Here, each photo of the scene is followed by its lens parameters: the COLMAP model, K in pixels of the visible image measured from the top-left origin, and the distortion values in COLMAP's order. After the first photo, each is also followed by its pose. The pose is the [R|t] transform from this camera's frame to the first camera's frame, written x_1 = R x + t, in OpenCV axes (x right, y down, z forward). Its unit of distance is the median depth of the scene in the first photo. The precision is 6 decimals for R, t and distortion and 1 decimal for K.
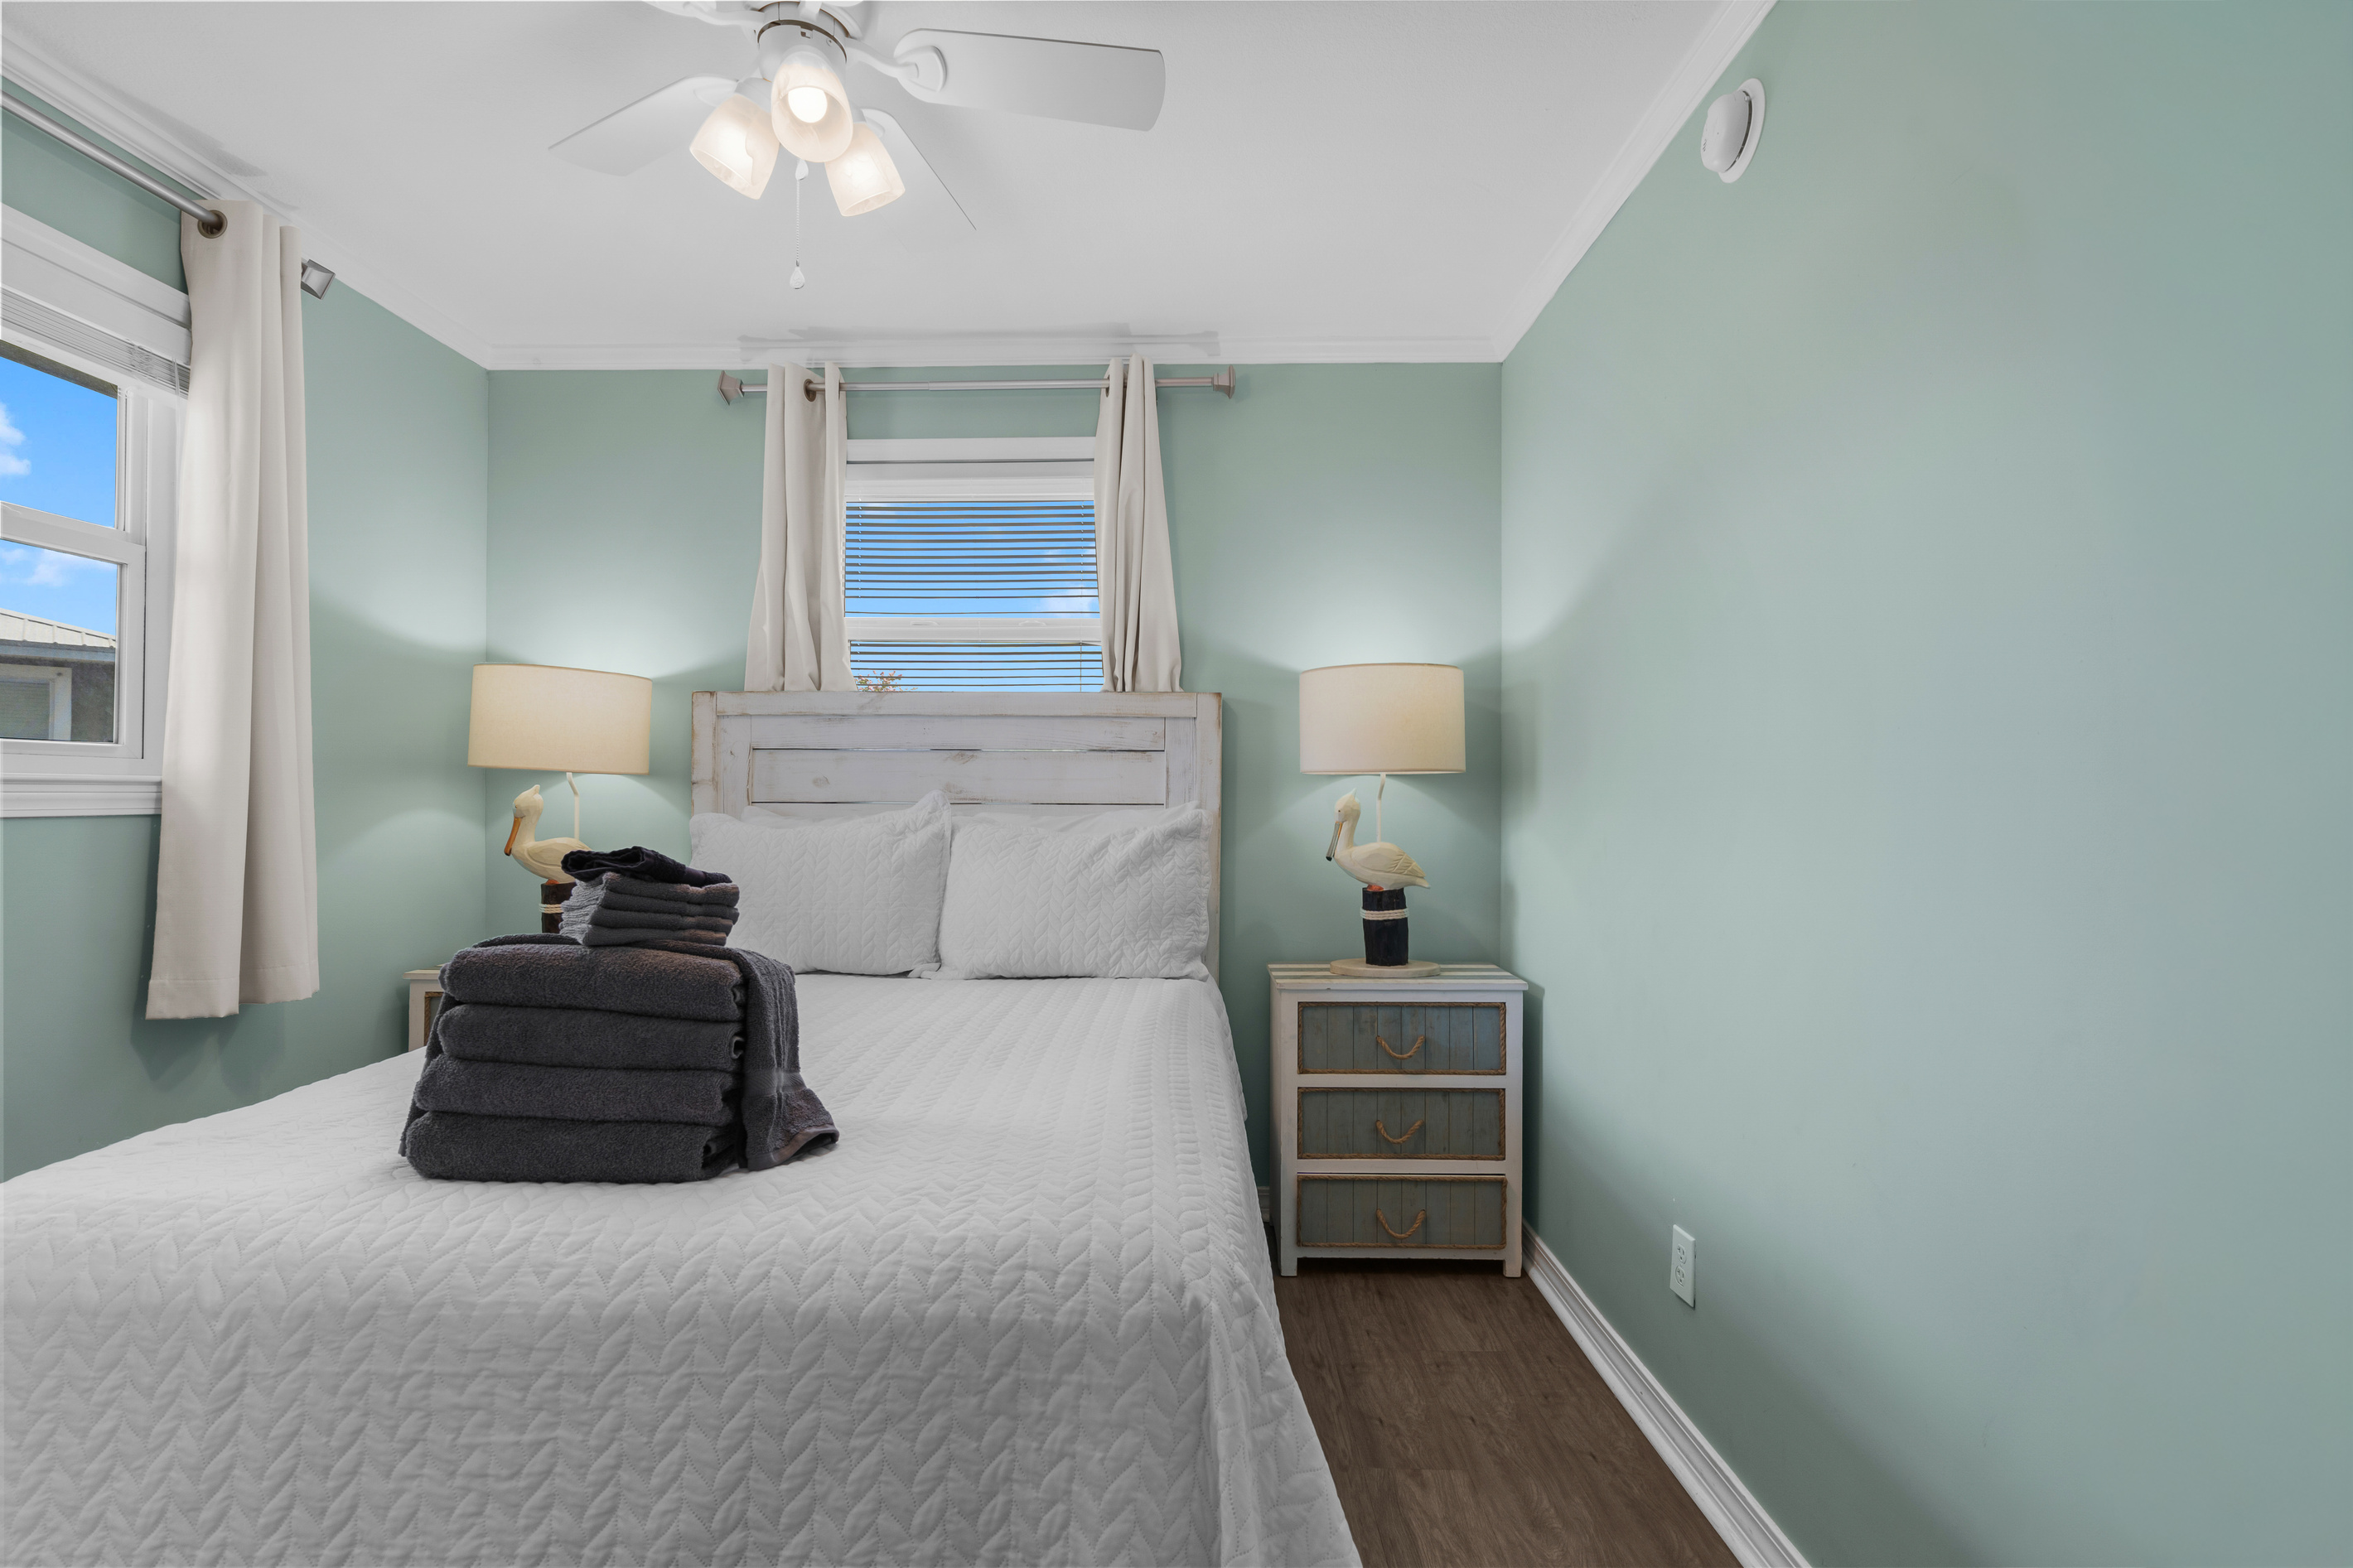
lens RADIAL K [[1067.0, 0, 1165.1], [0, 1067.0, 787.7], [0, 0, 1]] dist [-0.004881, 0.001744]
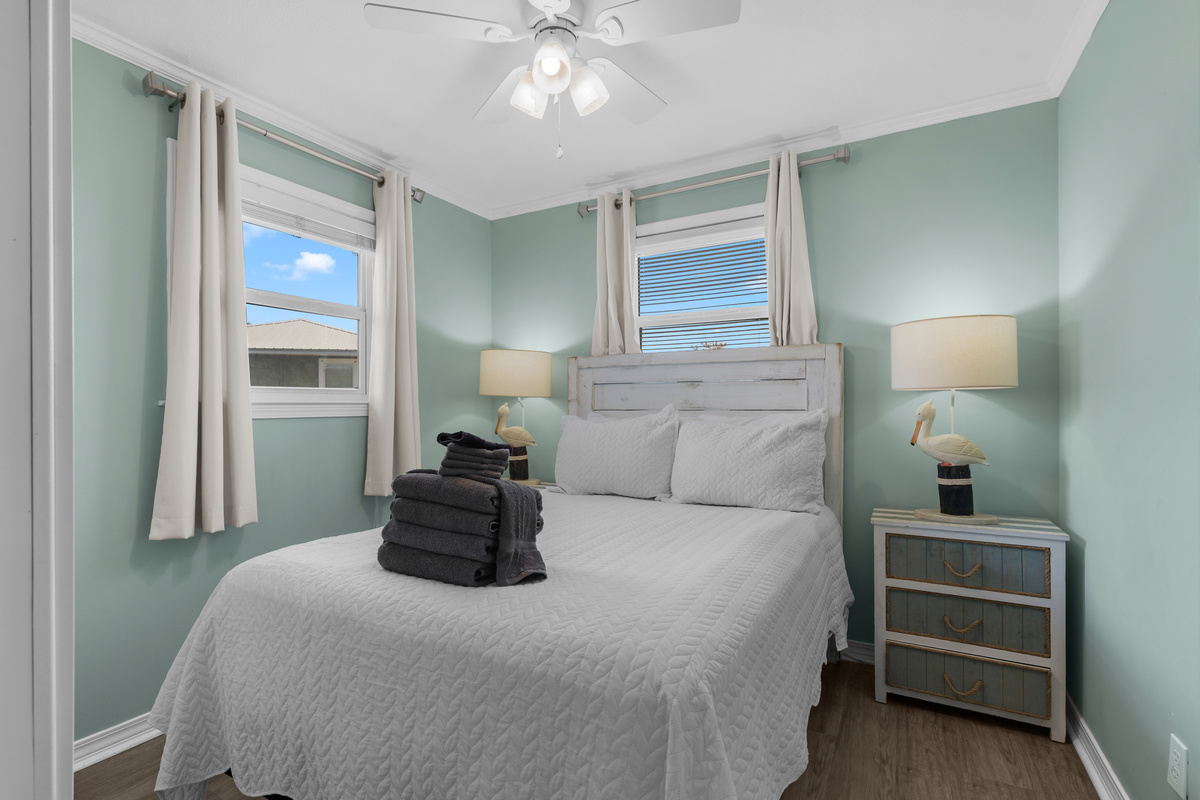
lens RADIAL K [[559.2, 0, 597.5], [0, 559.2, 406.1], [0, 0, 1]] dist [-0.003244, 0.001522]
pose [[0.879726, -0.007886, -0.475416, 0.144812], [0.012131, 0.999909, 0.005861, 0.000055], [0.475327, -0.010923, 0.879741, 0.057966]]
